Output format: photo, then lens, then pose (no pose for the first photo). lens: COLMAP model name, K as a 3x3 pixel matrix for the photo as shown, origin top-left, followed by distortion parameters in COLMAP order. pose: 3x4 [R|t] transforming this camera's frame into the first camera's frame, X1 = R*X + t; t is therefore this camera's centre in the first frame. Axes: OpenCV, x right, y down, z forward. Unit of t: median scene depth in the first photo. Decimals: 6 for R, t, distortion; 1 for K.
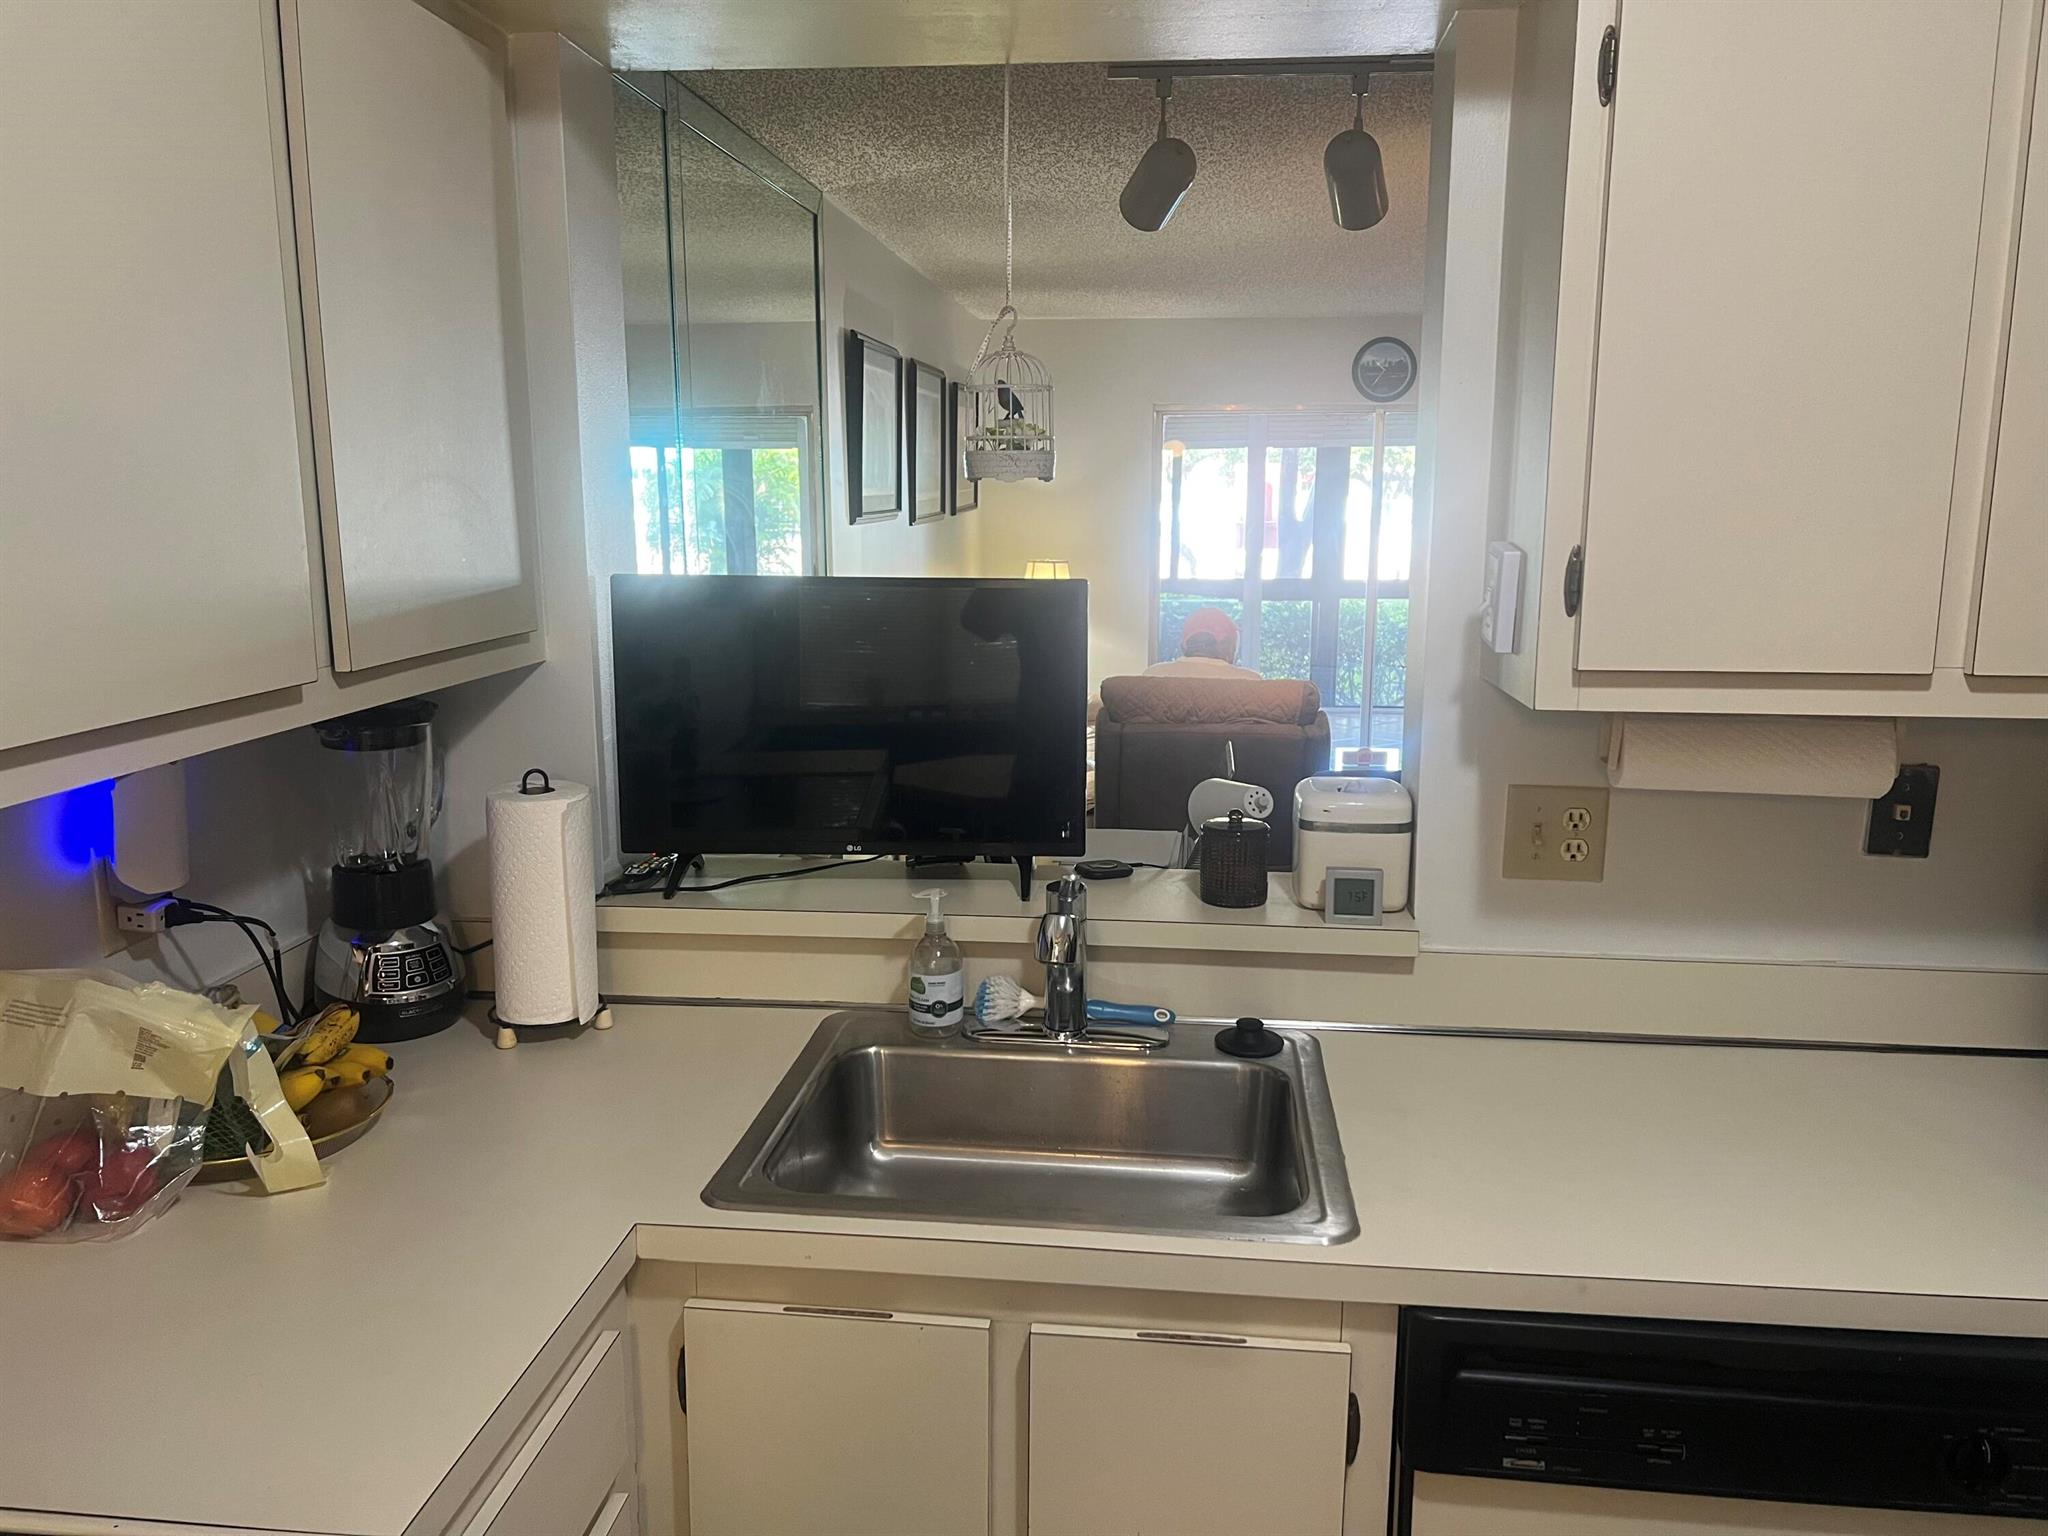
lens RADIAL K [[1526.5, 0, 1038.6], [0, 1526.5, 763.6], [0, 0, 1]] dist [0.068622, -0.083014]
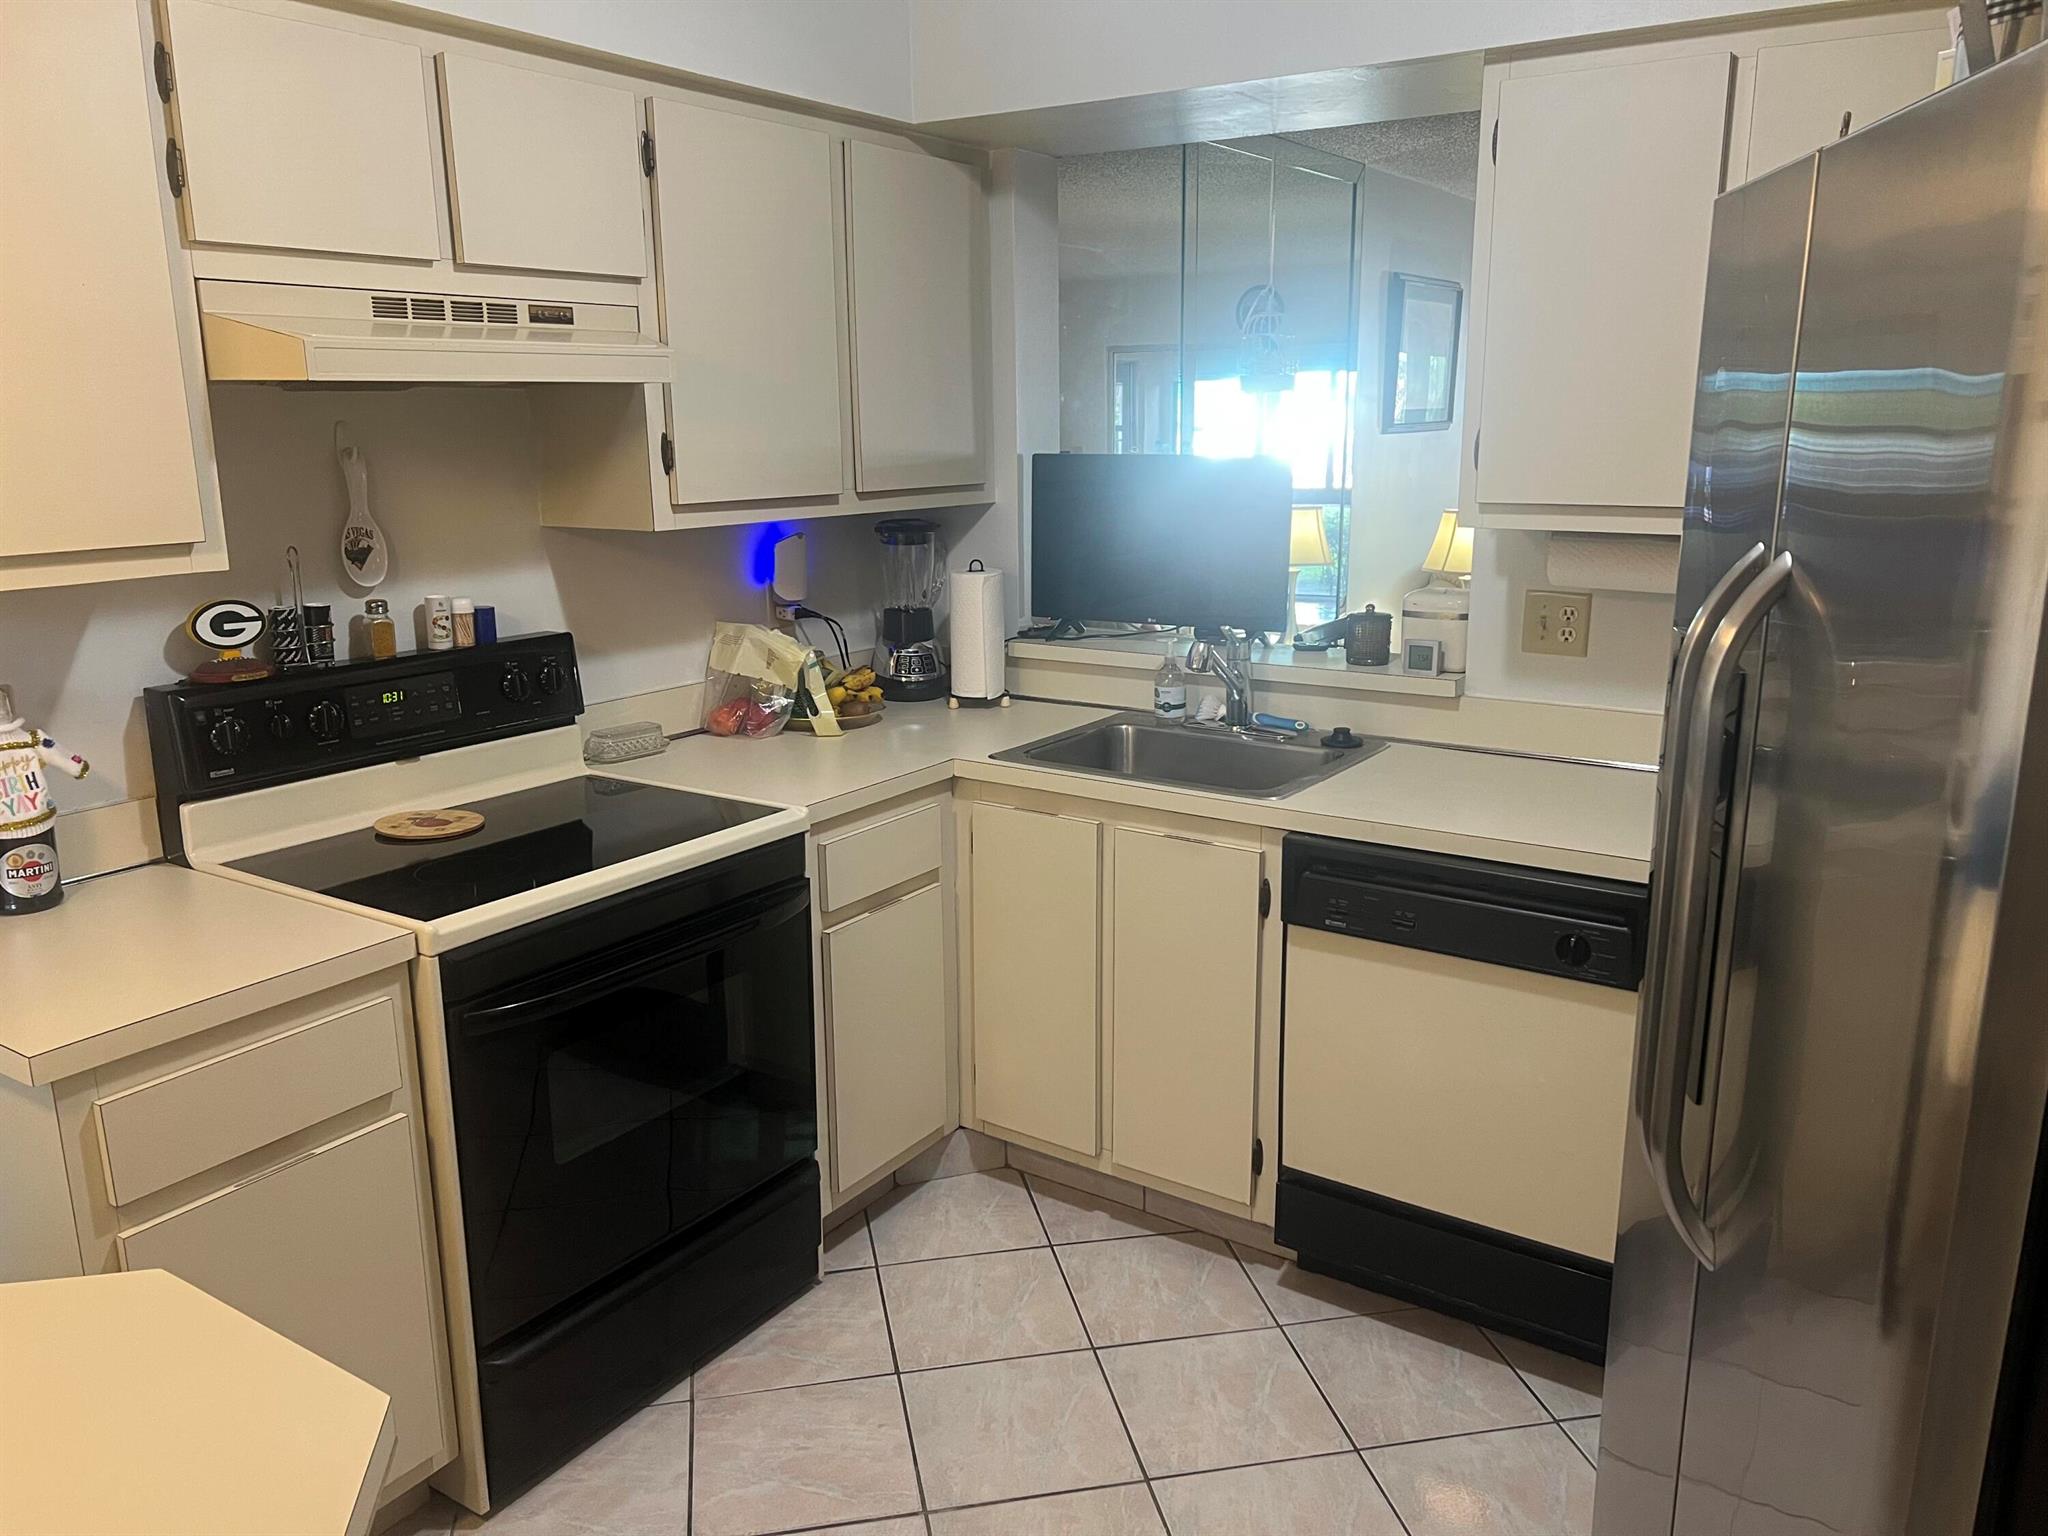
lens RADIAL K [[1526.5, 0, 1020.4], [0, 1526.5, 781.3], [0, 0, 1]] dist [0.068622, -0.083014]
pose [[0.876185, 0.102176, -0.471020, 0.609146], [-0.074031, 0.994204, 0.077955, 0.122195], [0.476255, -0.033433, 0.878671, -0.592851]]
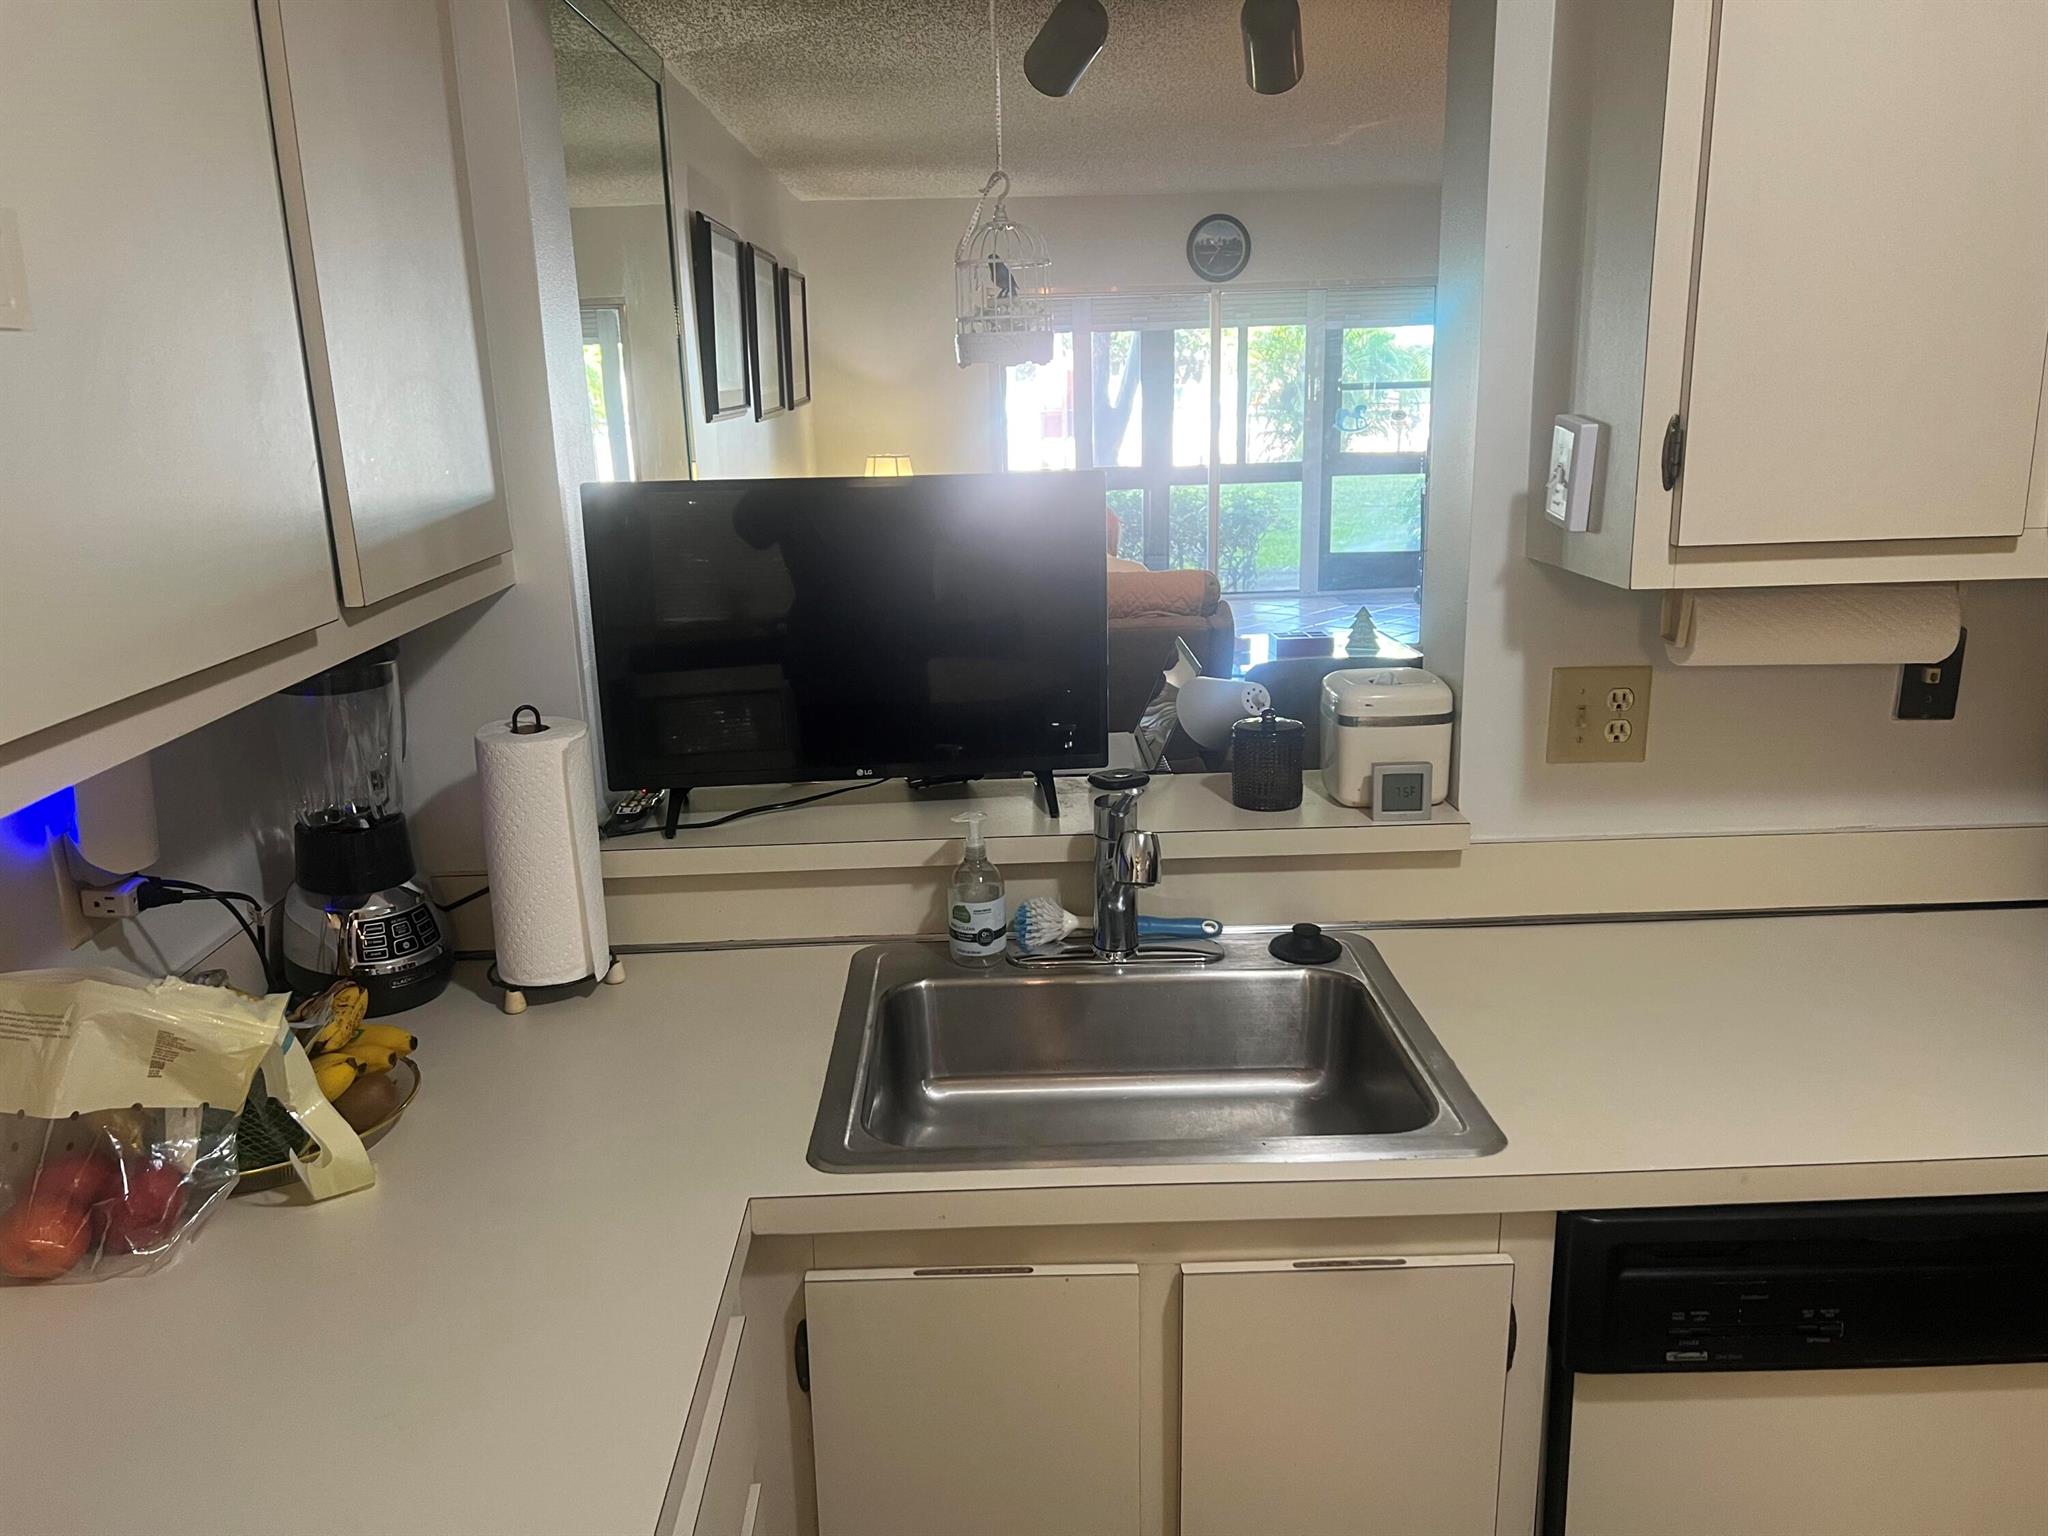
lens RADIAL K [[1526.5, 0, 1028.4], [0, 1526.5, 768.5], [0, 0, 1]] dist [0.068622, -0.083014]
pose [[0.991324, -0.058564, 0.117670, -0.143728], [0.050158, 0.996057, 0.073170, -0.010931], [-0.121491, -0.066633, 0.990353, 0.069752]]
